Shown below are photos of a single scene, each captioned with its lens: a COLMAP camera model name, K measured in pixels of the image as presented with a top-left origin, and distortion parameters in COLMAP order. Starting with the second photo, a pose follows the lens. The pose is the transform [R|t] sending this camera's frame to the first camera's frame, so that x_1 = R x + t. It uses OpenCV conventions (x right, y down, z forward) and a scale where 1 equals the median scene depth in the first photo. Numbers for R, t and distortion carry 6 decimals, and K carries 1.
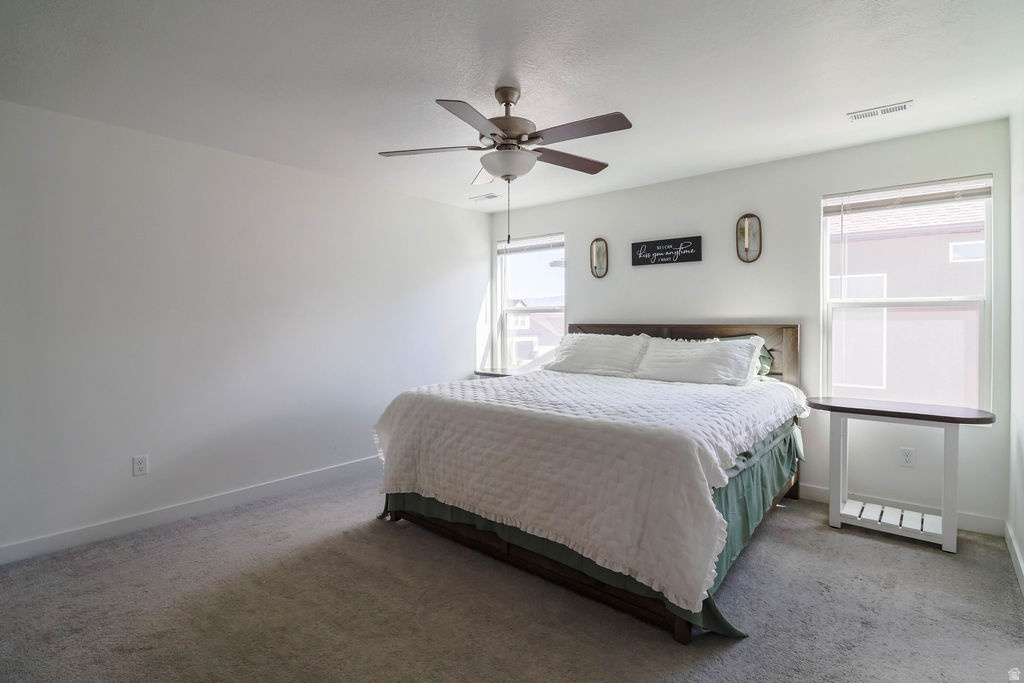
lens RADIAL K [[515.9, 0, 496.6], [0, 515.9, 315.3], [0, 0, 1]] dist [-0.001660, -0.000651]
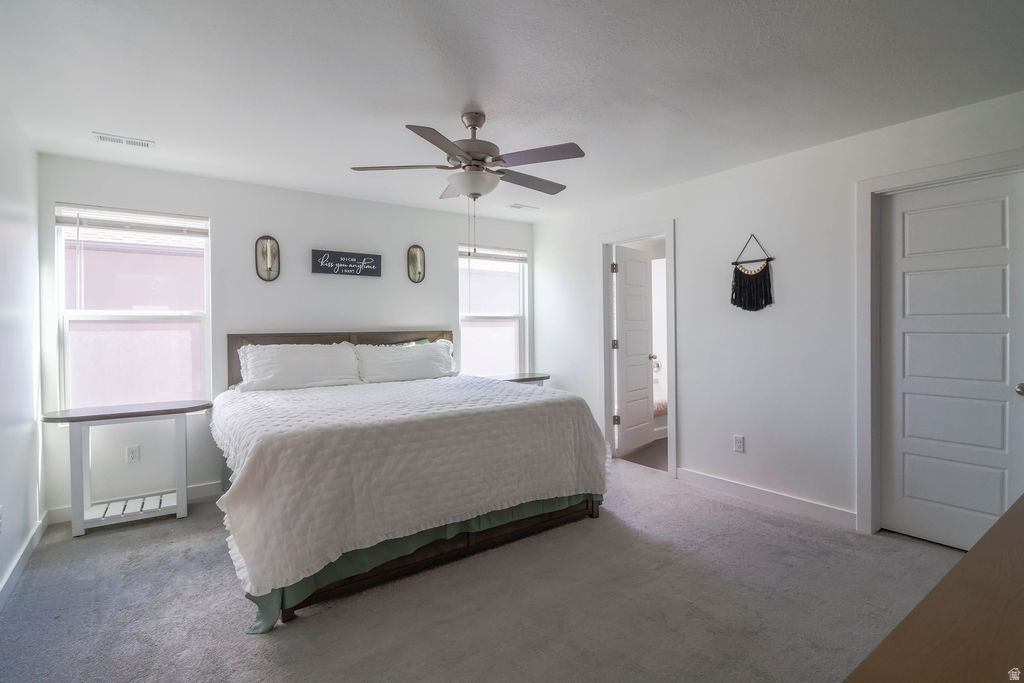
lens RADIAL K [[502.3, 0, 512.0], [0, 502.3, 341.5], [0, 0, 1]] dist [-0.002309, -0.000464]
pose [[0.201491, -0.012257, 0.979414, -0.629965], [0.016465, 0.999823, 0.009125, 0.032176], [-0.979352, 0.014288, 0.201657, 0.483847]]
